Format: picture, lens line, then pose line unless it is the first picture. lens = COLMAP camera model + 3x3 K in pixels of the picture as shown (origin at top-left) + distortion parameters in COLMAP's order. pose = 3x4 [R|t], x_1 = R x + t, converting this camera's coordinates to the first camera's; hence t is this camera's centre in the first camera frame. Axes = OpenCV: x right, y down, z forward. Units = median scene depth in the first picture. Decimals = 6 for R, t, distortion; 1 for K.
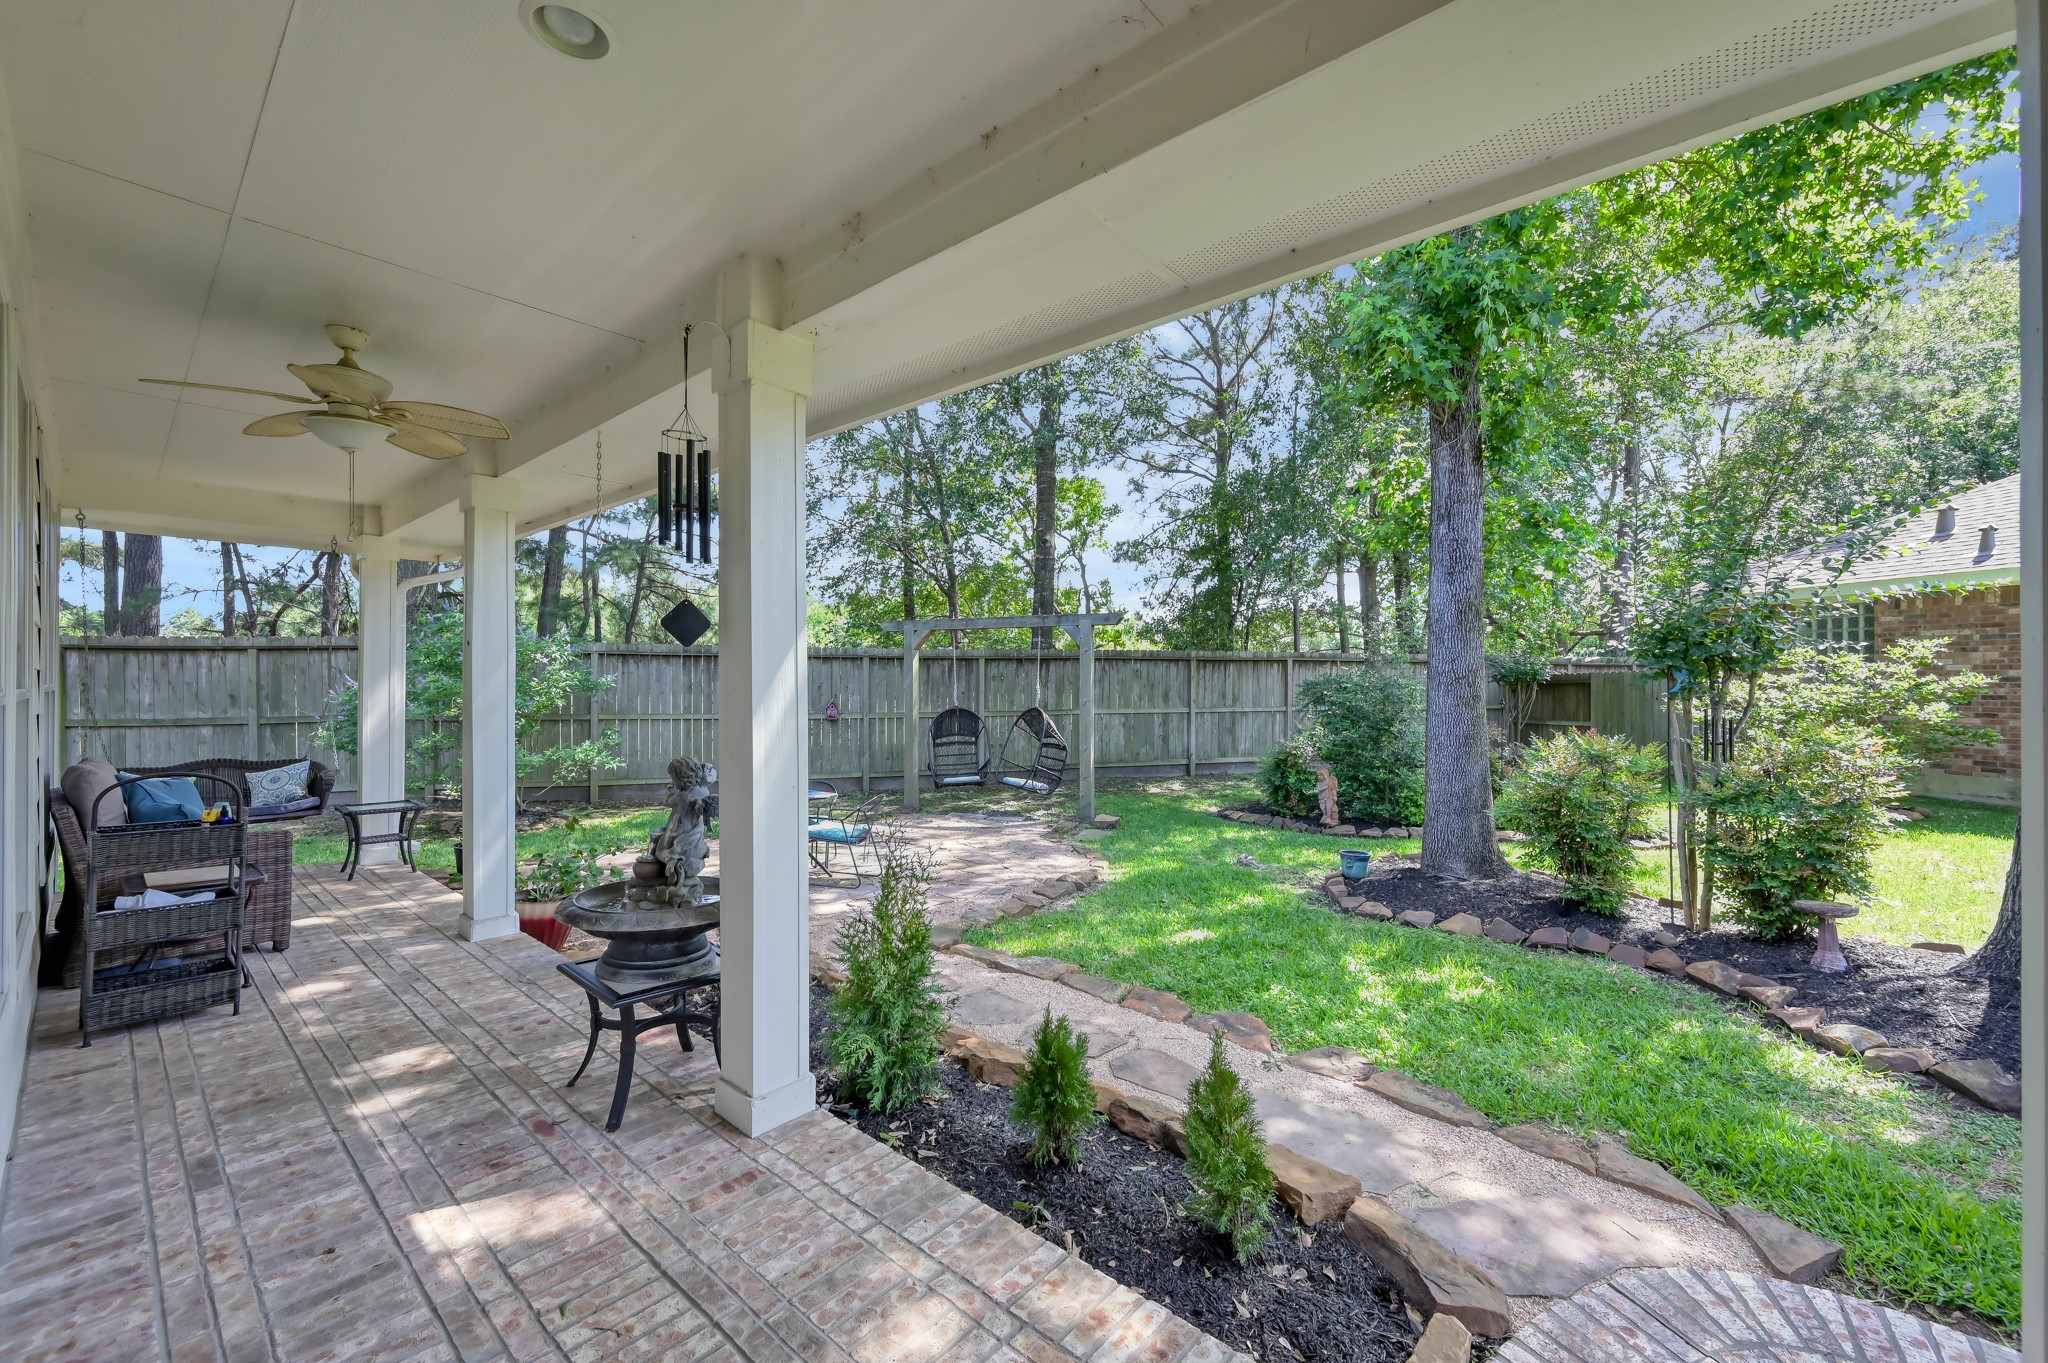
lens RADIAL K [[803.8, 0, 1025.1], [0, 803.8, 674.5], [0, 0, 1]] dist [-0.000242, -0.000554]
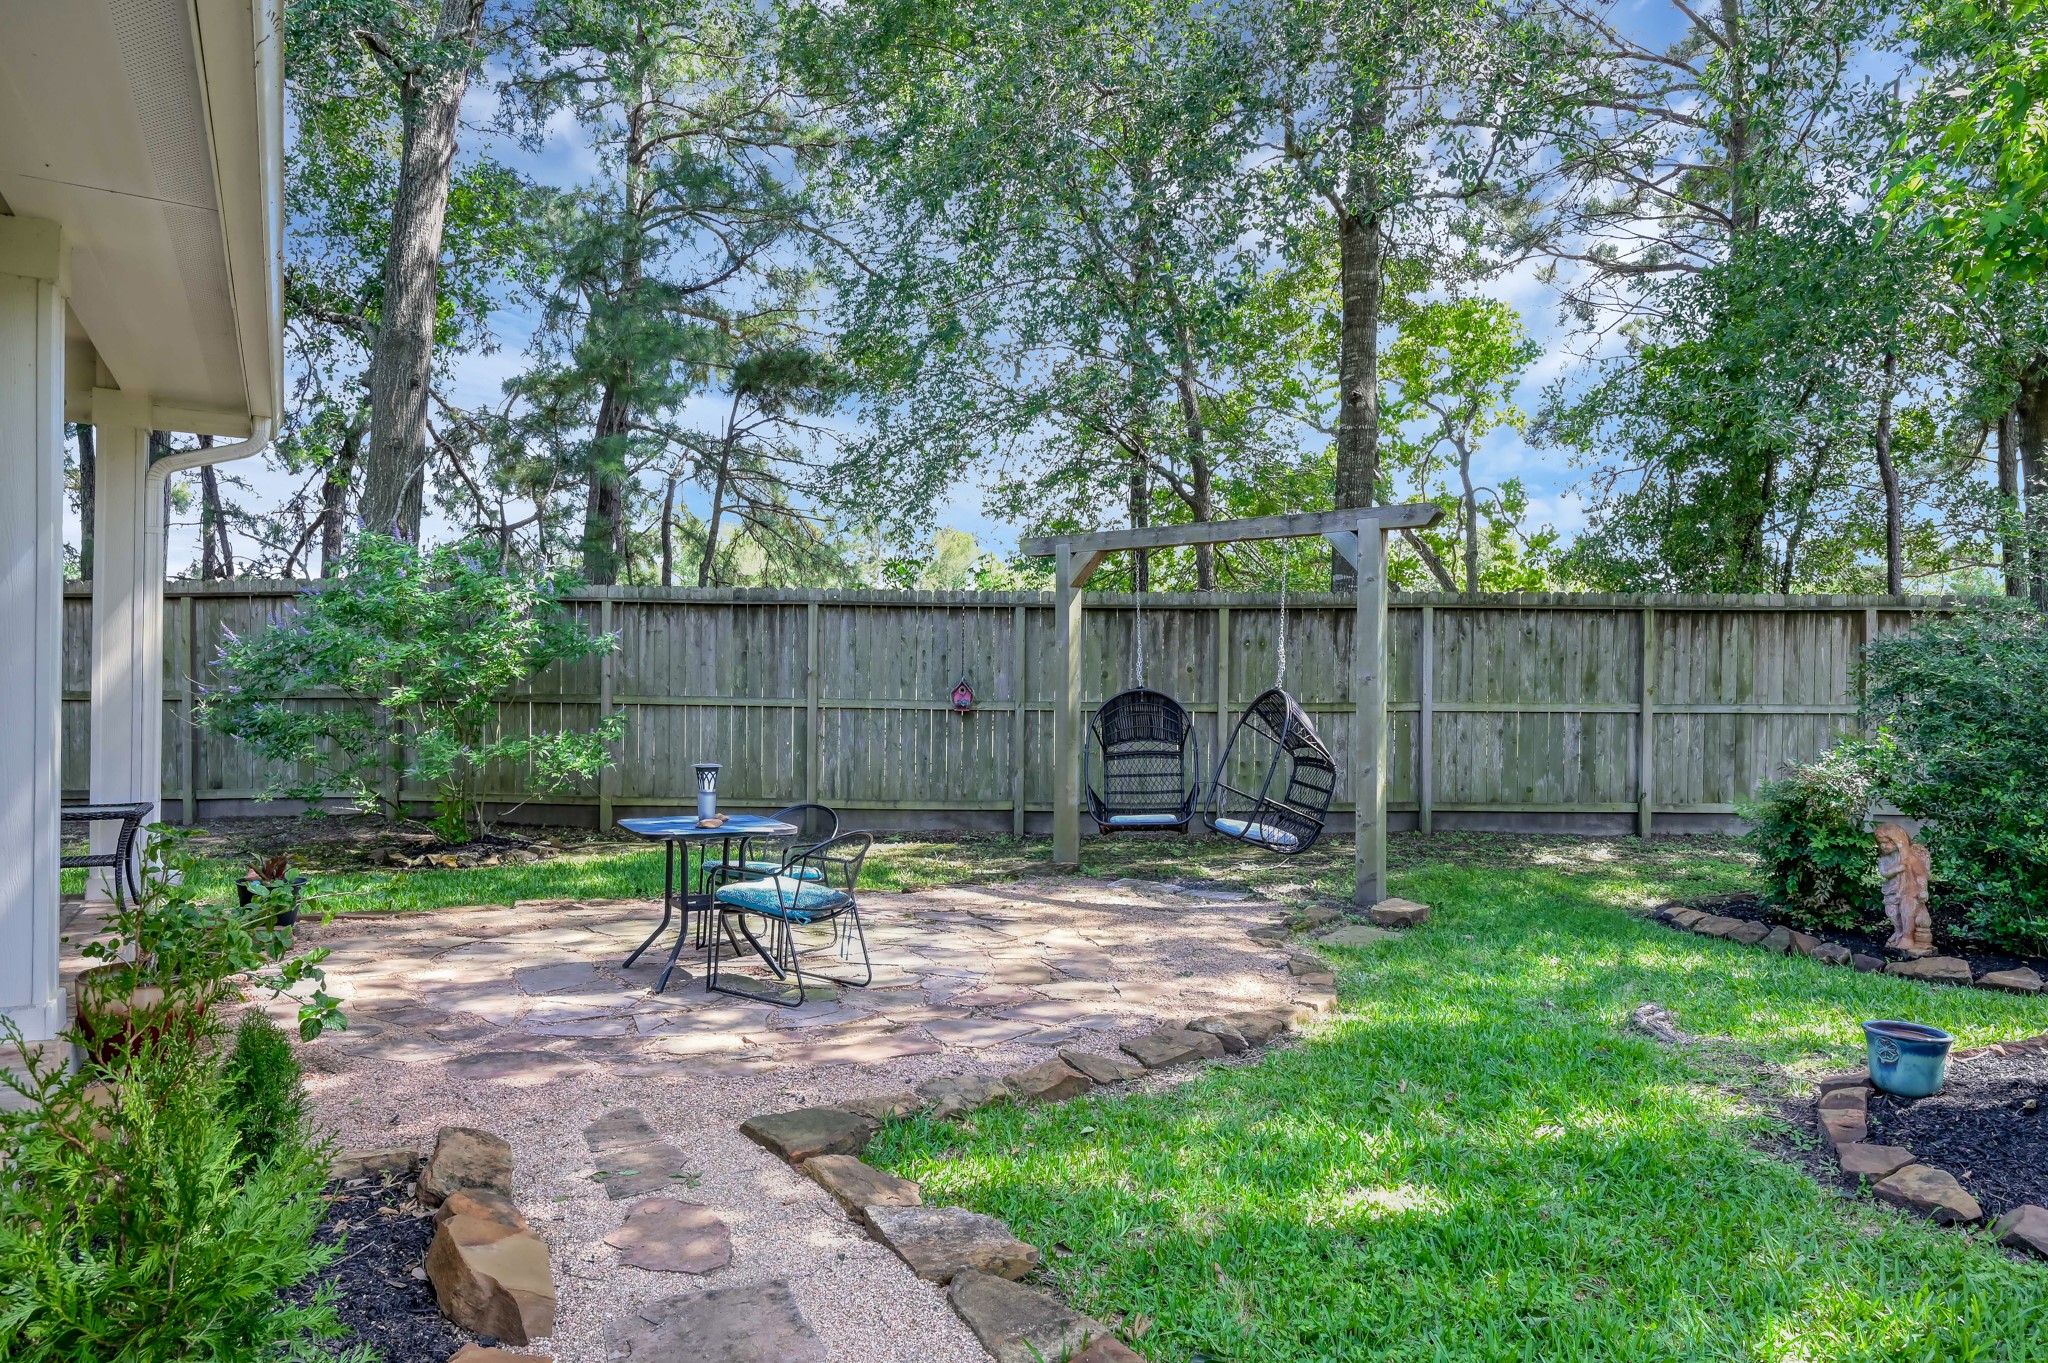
lens RADIAL K [[1233.9, 0, 1024.0], [0, 1233.9, 681.5], [0, 0, 1]] dist [-0.012710, 0.001217]
pose [[0.945983, 0.008664, -0.324100, 0.121943], [-0.004668, 0.999903, 0.013107, 0.026212], [0.324182, -0.010887, 0.945932, 0.179160]]
